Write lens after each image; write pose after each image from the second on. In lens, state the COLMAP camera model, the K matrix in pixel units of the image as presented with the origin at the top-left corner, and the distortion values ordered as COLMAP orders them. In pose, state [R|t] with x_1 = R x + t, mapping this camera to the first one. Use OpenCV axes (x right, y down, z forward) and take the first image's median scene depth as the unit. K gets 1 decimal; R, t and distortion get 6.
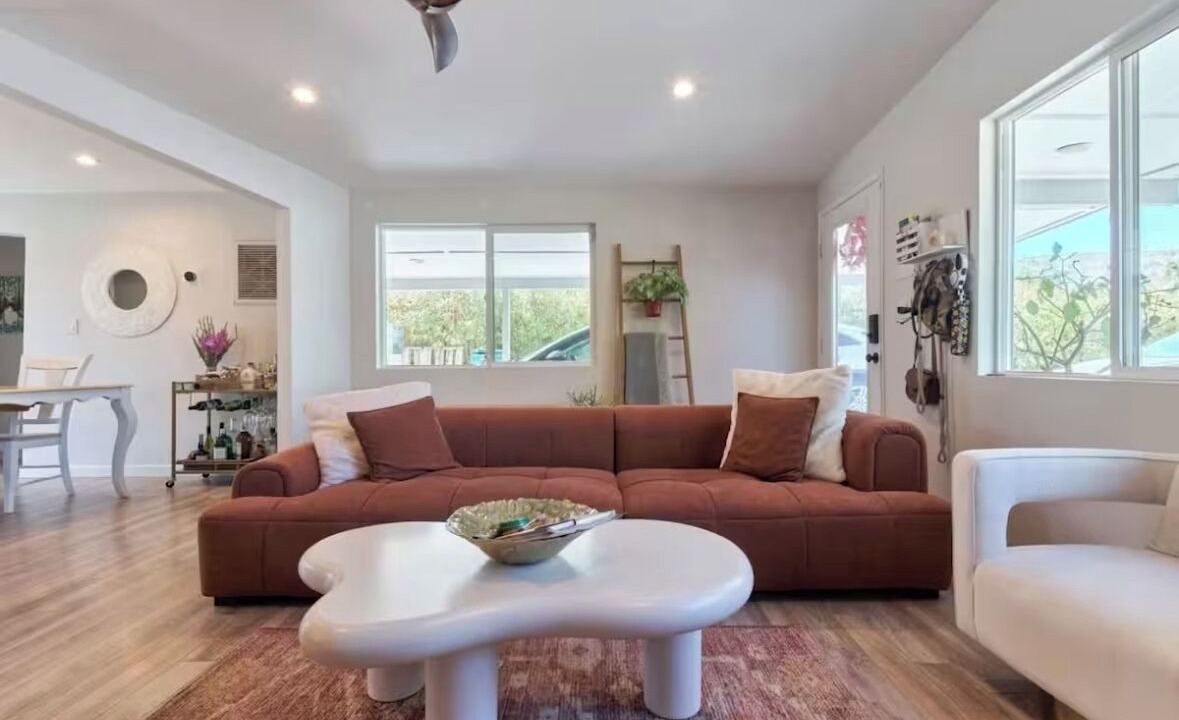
lens RADIAL K [[551.2, 0, 600.7], [0, 551.2, 360.2], [0, 0, 1]] dist [-0.000320, -0.000245]
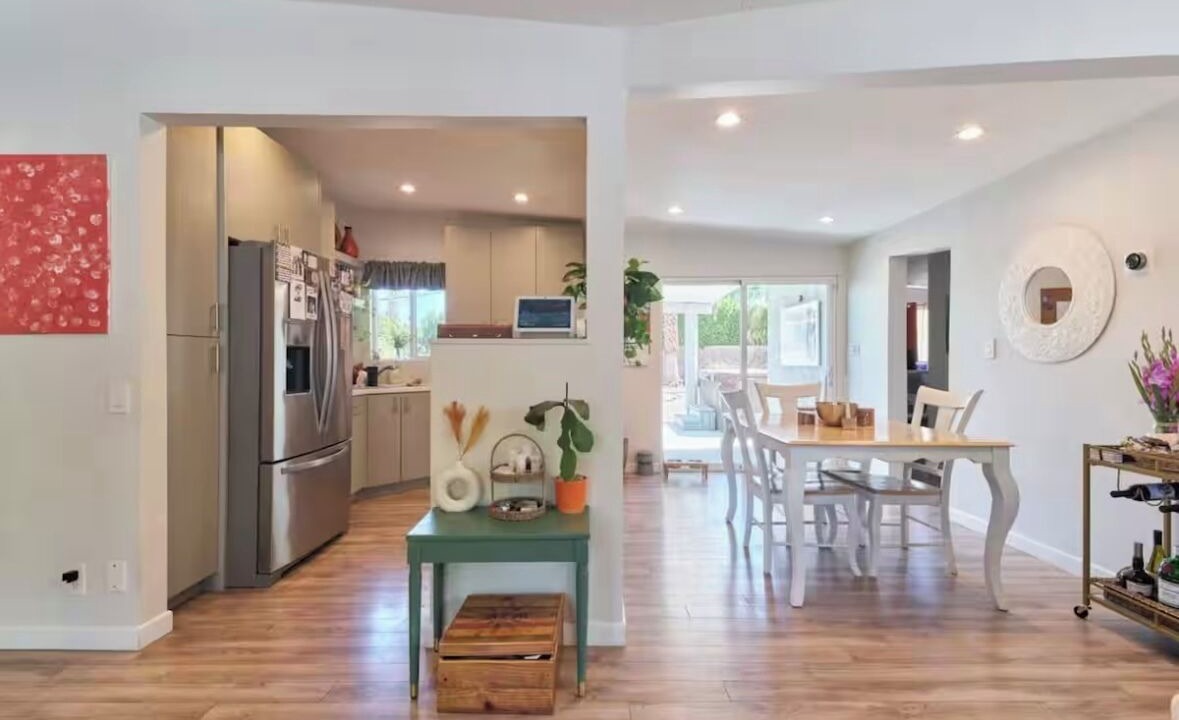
lens RADIAL K [[551.2, 0, 600.7], [0, 551.2, 360.2], [0, 0, 1]] dist [-0.000320, -0.000245]
pose [[0.012023, 0.003827, -0.999920, -0.179445], [0.003616, 0.999986, 0.003871, -0.055710], [0.999921, -0.003663, 0.012009, 0.457853]]
